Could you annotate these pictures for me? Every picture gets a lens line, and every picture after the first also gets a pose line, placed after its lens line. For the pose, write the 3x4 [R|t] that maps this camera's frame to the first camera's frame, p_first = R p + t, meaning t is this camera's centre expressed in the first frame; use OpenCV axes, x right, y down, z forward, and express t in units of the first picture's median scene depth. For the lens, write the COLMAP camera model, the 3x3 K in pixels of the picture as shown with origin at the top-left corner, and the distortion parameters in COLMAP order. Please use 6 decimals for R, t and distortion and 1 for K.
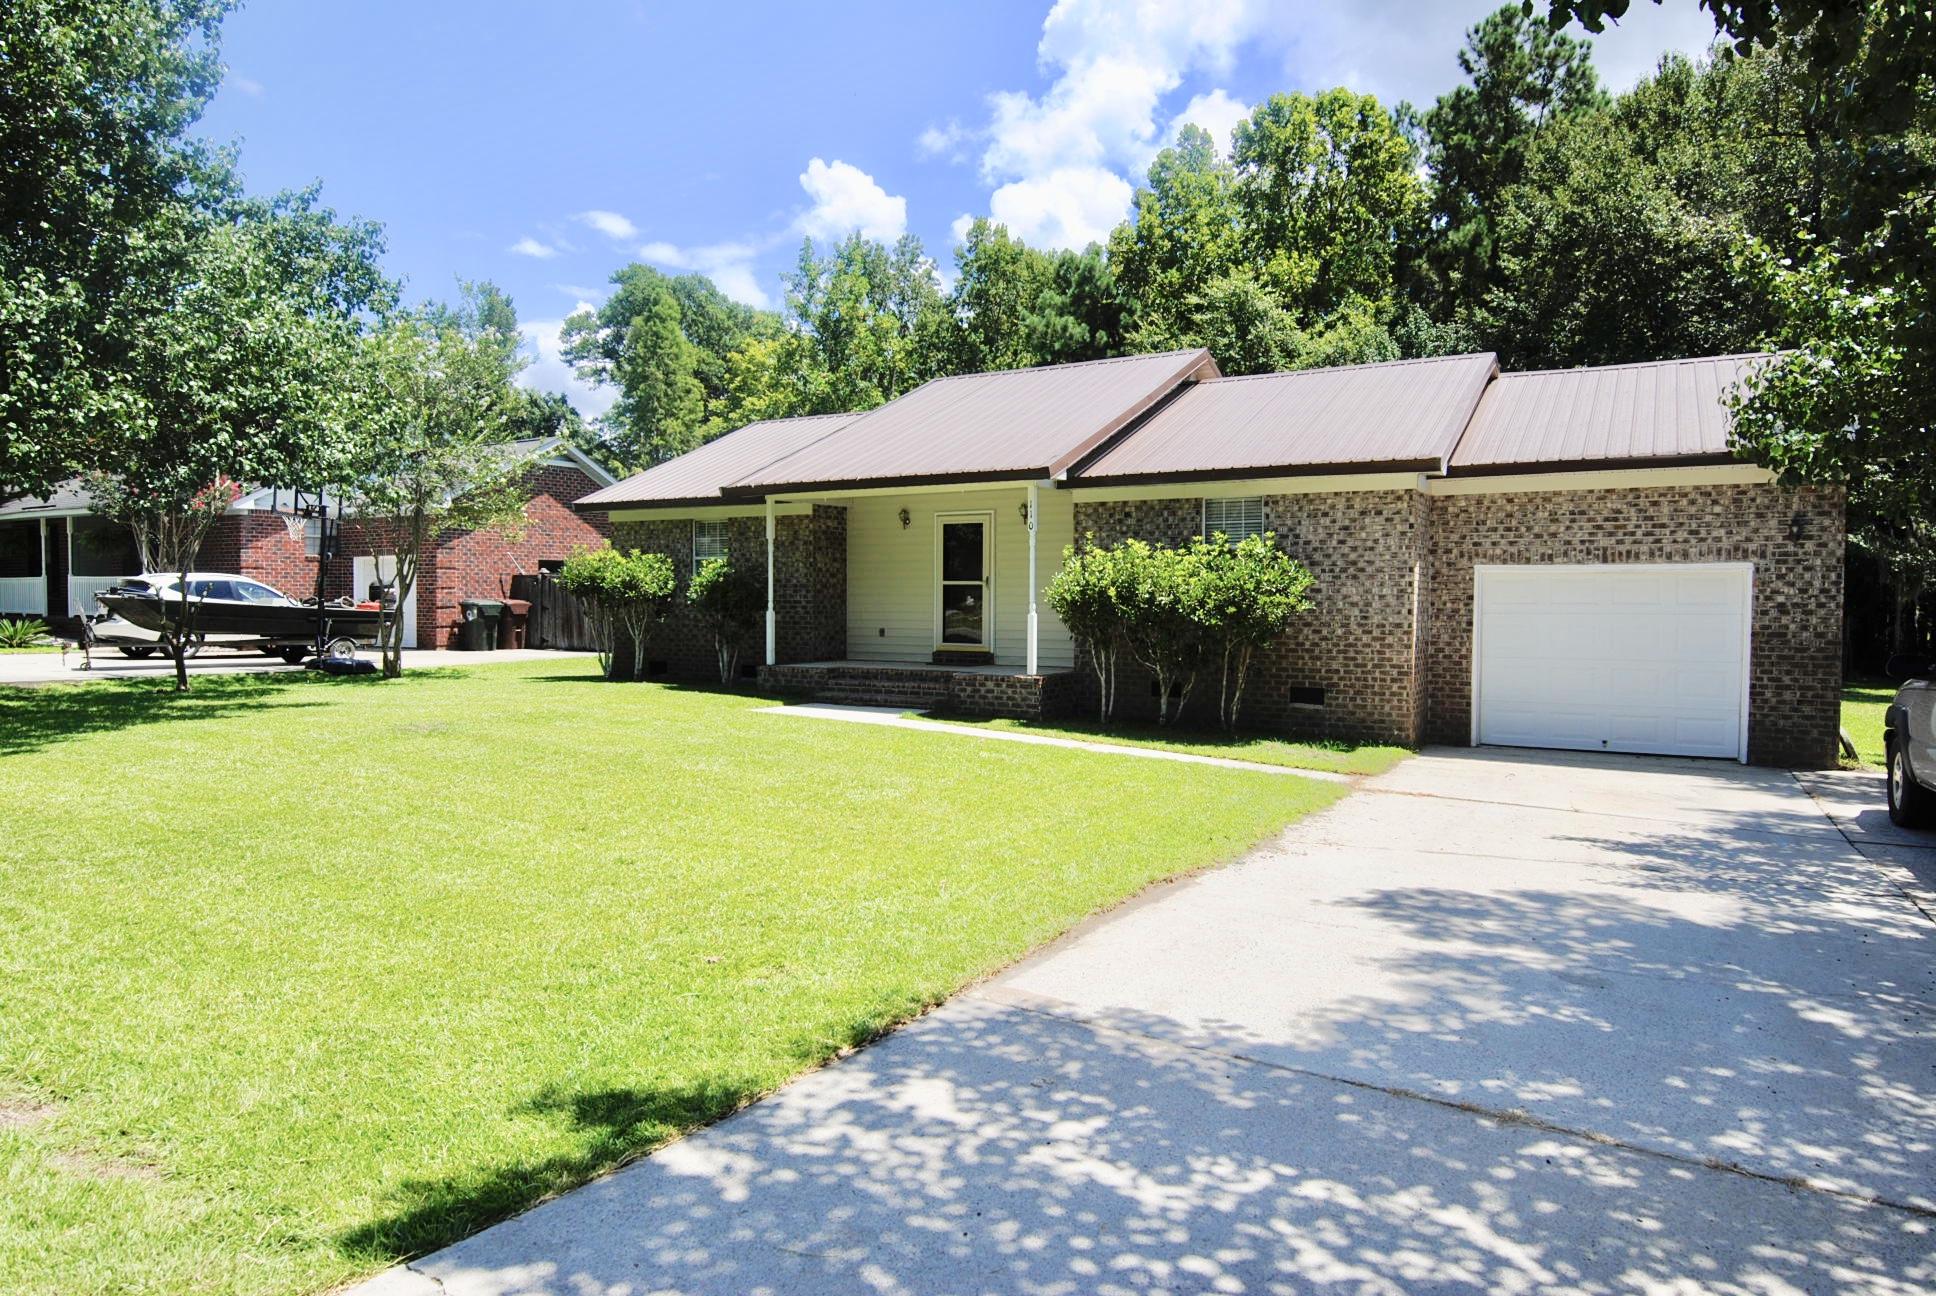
lens RADIAL K [[1178.2, 0, 969.4], [0, 1178.2, 647.4], [0, 0, 1]] dist [-0.002991, -0.002086]
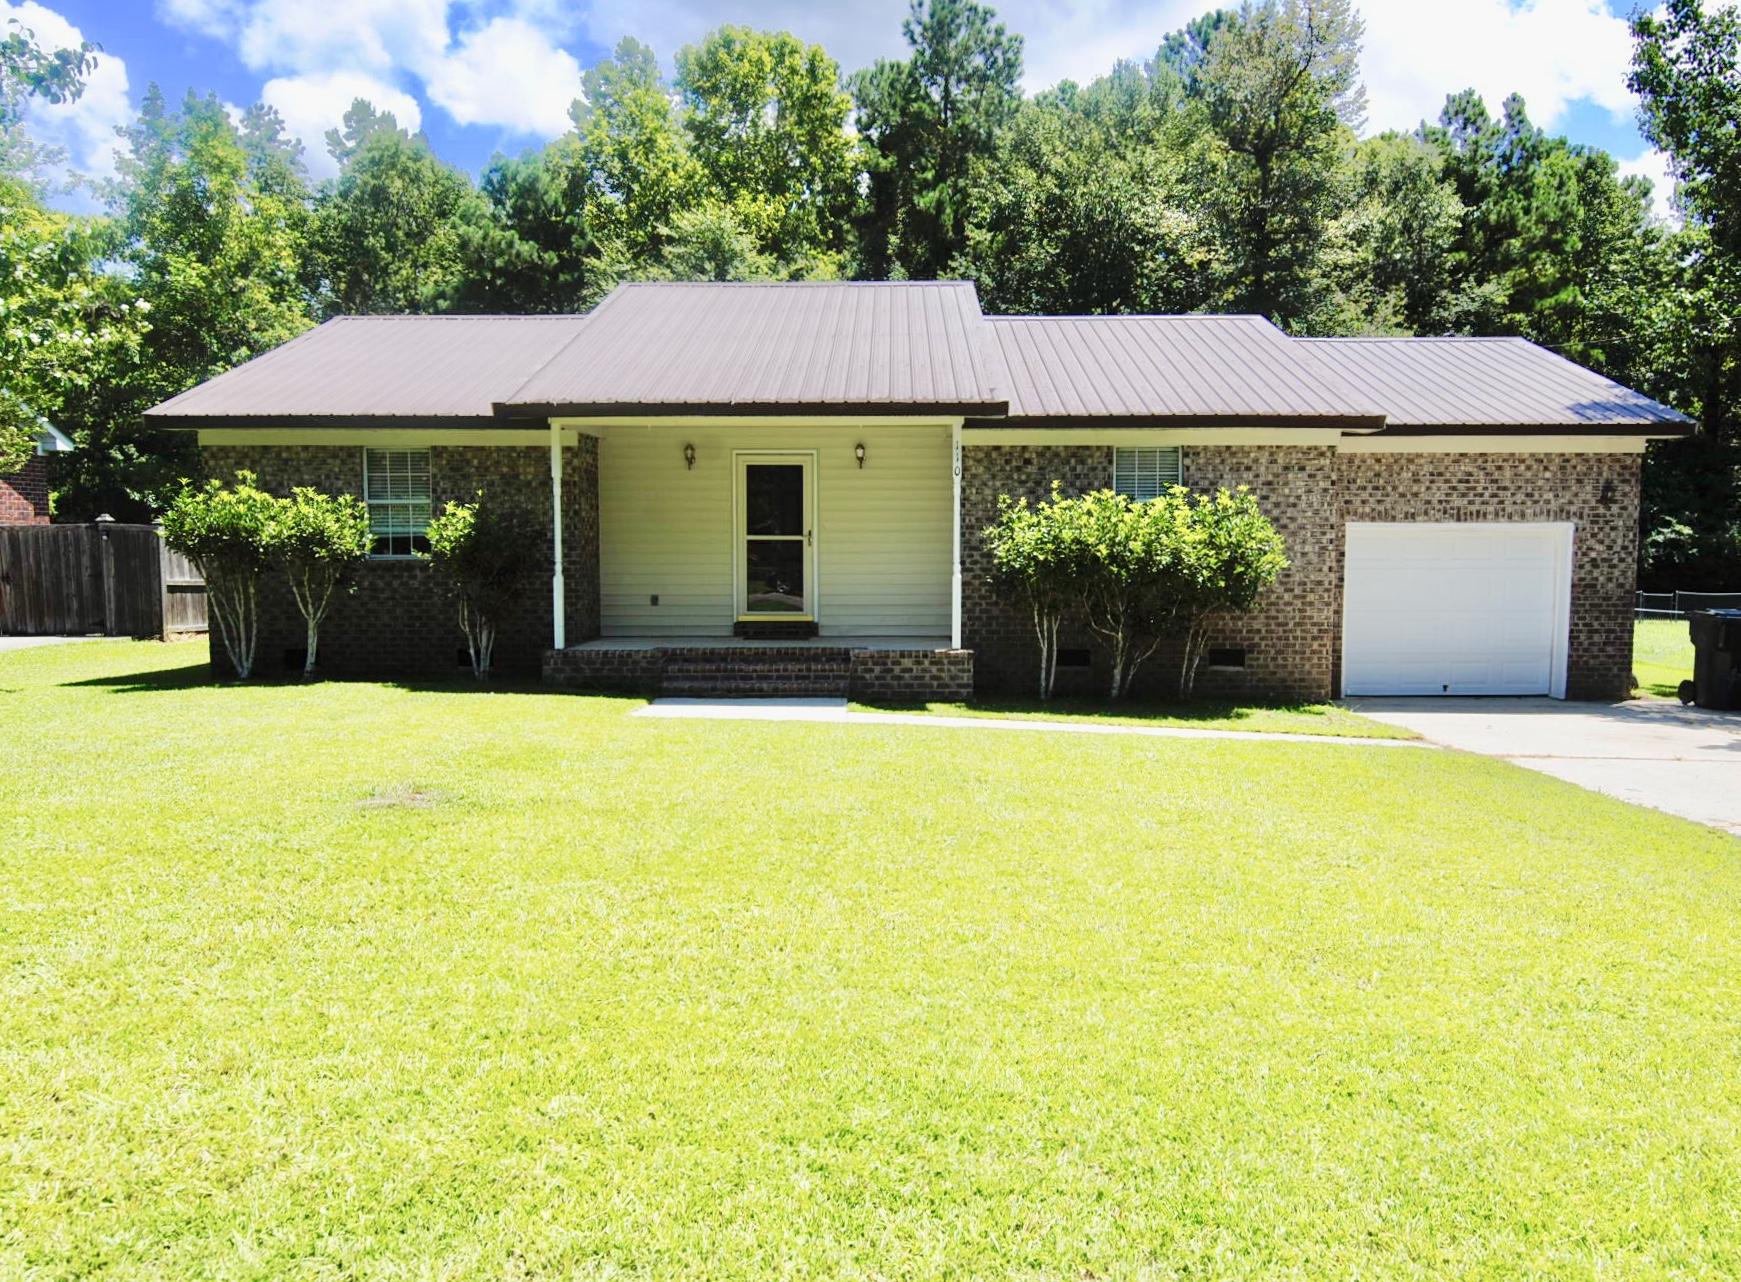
lens RADIAL K [[1166.2, 0, 870.4], [0, 1166.2, 643.7], [0, 0, 1]] dist [-0.000087, -0.001489]
pose [[0.864548, -0.044423, 0.500583, -0.441162], [0.023751, 0.998584, 0.047596, -0.022489], [-0.501988, -0.029259, 0.864379, 0.324071]]
